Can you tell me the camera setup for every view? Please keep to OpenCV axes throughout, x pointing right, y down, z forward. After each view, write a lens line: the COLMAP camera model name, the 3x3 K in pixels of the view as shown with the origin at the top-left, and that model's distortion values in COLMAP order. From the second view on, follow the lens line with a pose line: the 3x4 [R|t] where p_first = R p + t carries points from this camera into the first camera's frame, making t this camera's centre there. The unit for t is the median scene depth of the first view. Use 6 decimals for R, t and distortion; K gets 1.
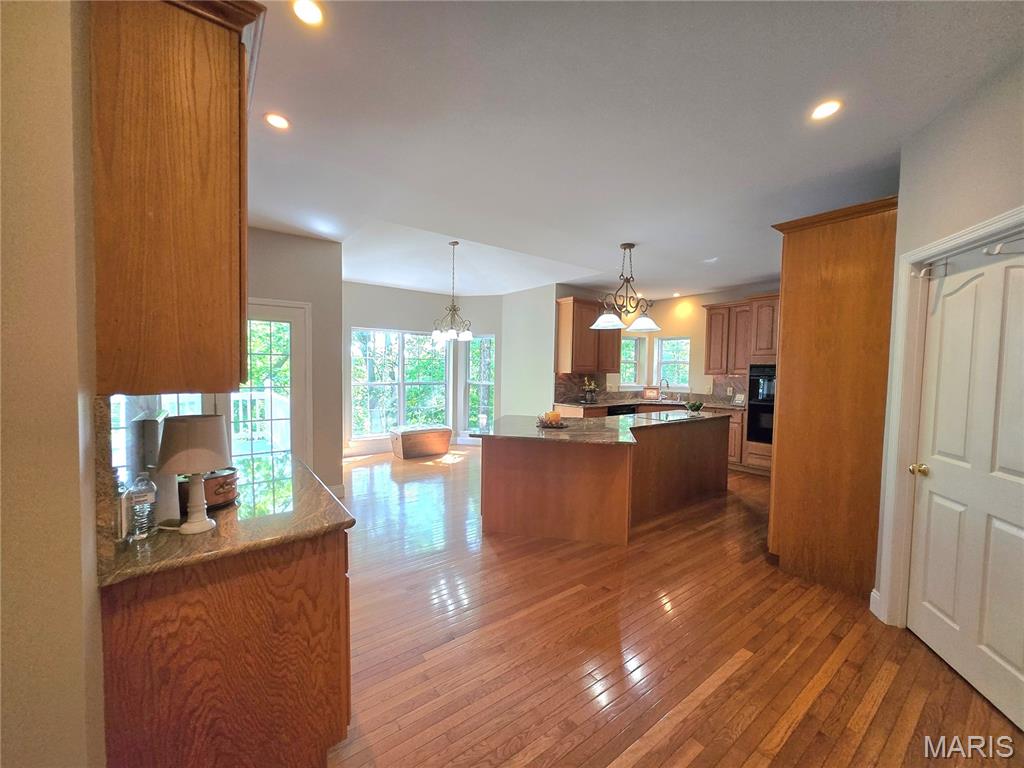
lens RADIAL K [[401.2, 0, 514.5], [0, 401.2, 388.0], [0, 0, 1]] dist [-0.001594, -0.000430]
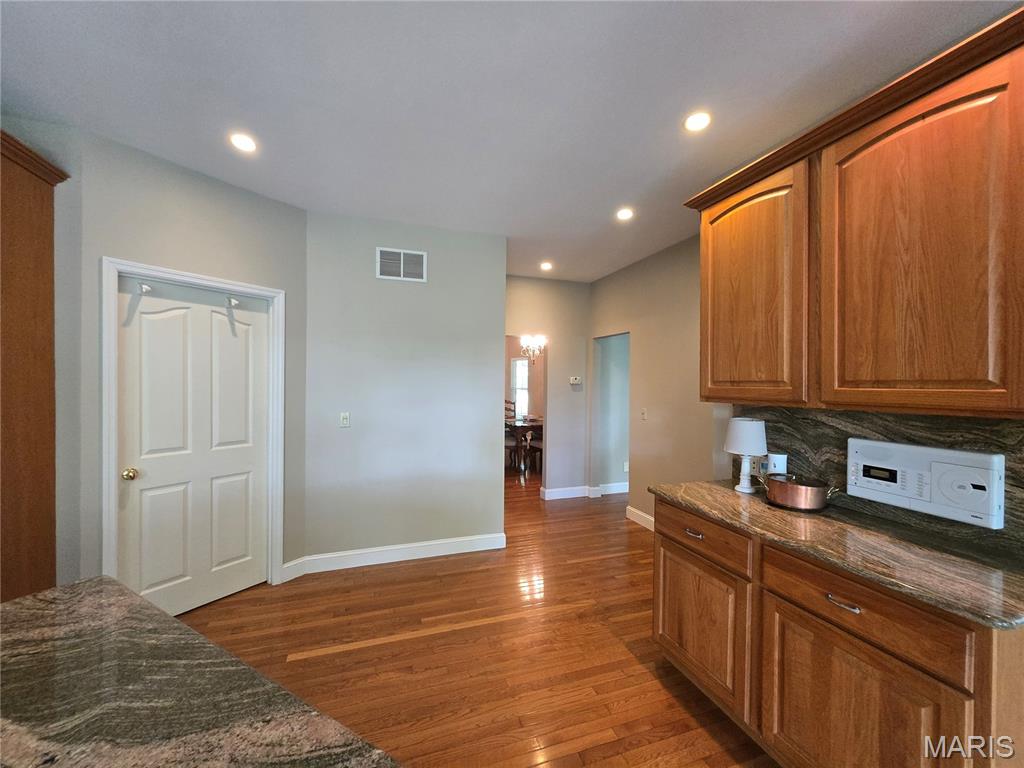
lens RADIAL K [[401.2, 0, 509.3], [0, 401.2, 385.6], [0, 0, 1]] dist [-0.001594, -0.000430]
pose [[-0.946301, -0.024793, 0.322336, -0.251785], [-0.004438, 0.997957, 0.063733, -0.097919], [-0.323258, 0.058880, -0.944477, 1.671570]]
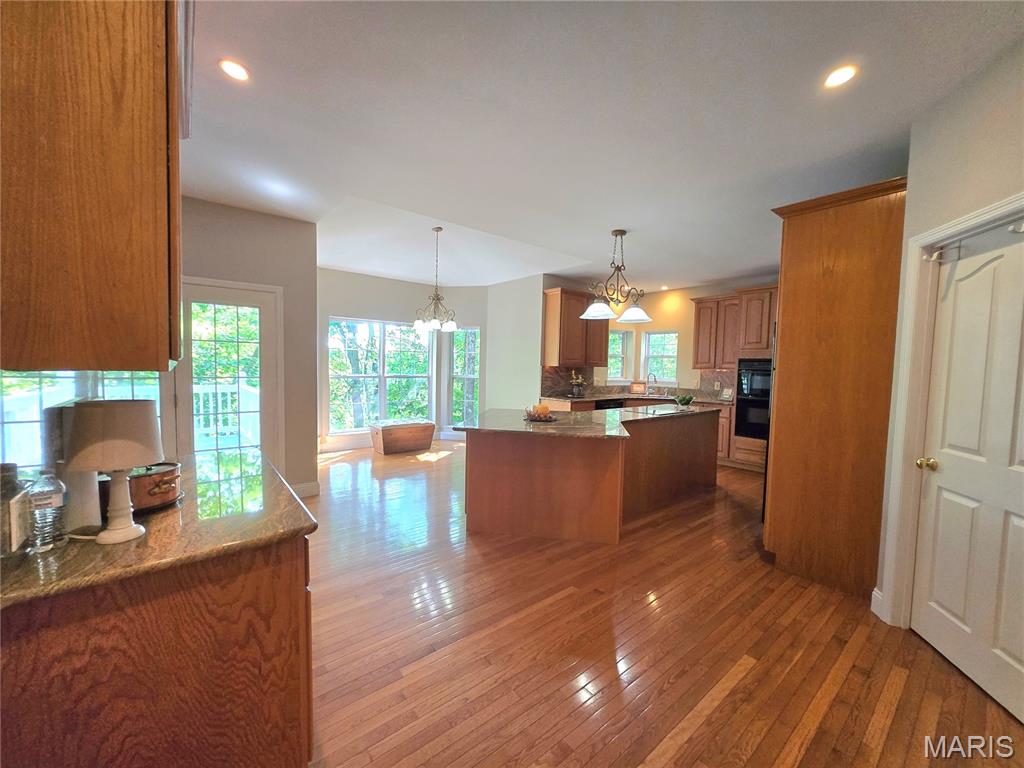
lens RADIAL K [[401.2, 0, 514.2], [0, 401.2, 388.3], [0, 0, 1]] dist [-0.001594, -0.000430]
pose [[0.999261, 0.004419, 0.038173, -0.008316], [-0.004834, 0.999930, 0.010786, 0.018949], [-0.038123, -0.010963, 0.999213, 0.088630]]
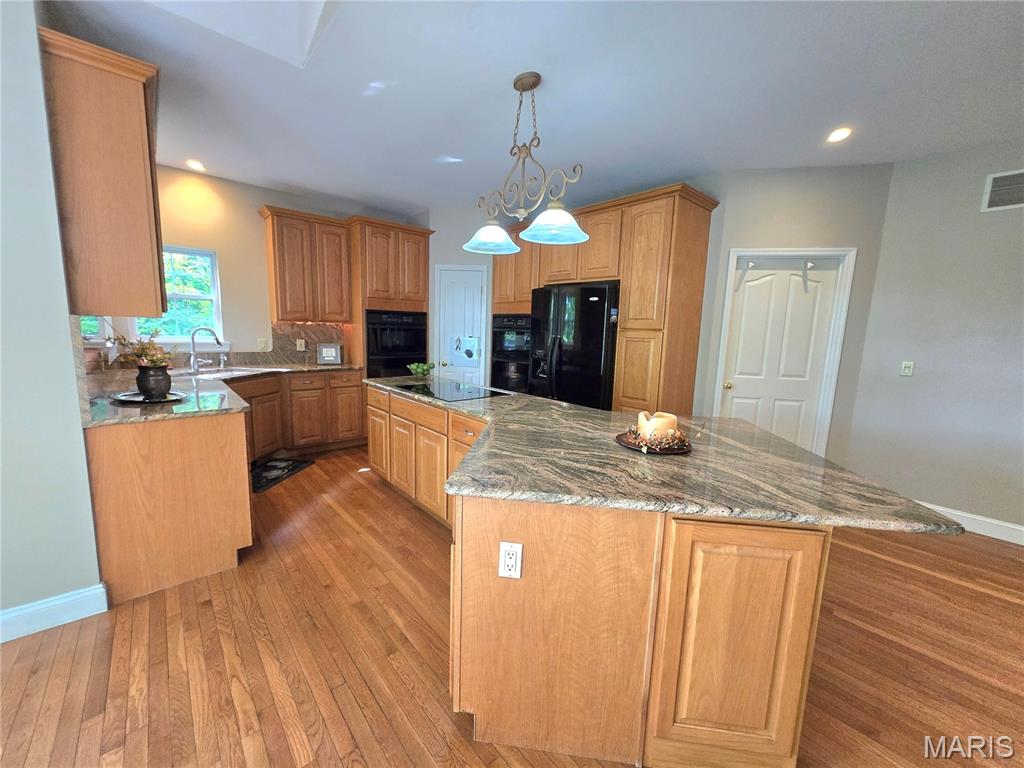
lens RADIAL K [[401.2, 0, 503.8], [0, 401.2, 387.3], [0, 0, 1]] dist [-0.001594, -0.000430]
pose [[-0.061407, -0.155669, 0.985899, -0.586358], [0.017406, 0.987446, 0.156998, -0.067127], [-0.997961, 0.026801, -0.057926, 2.058180]]
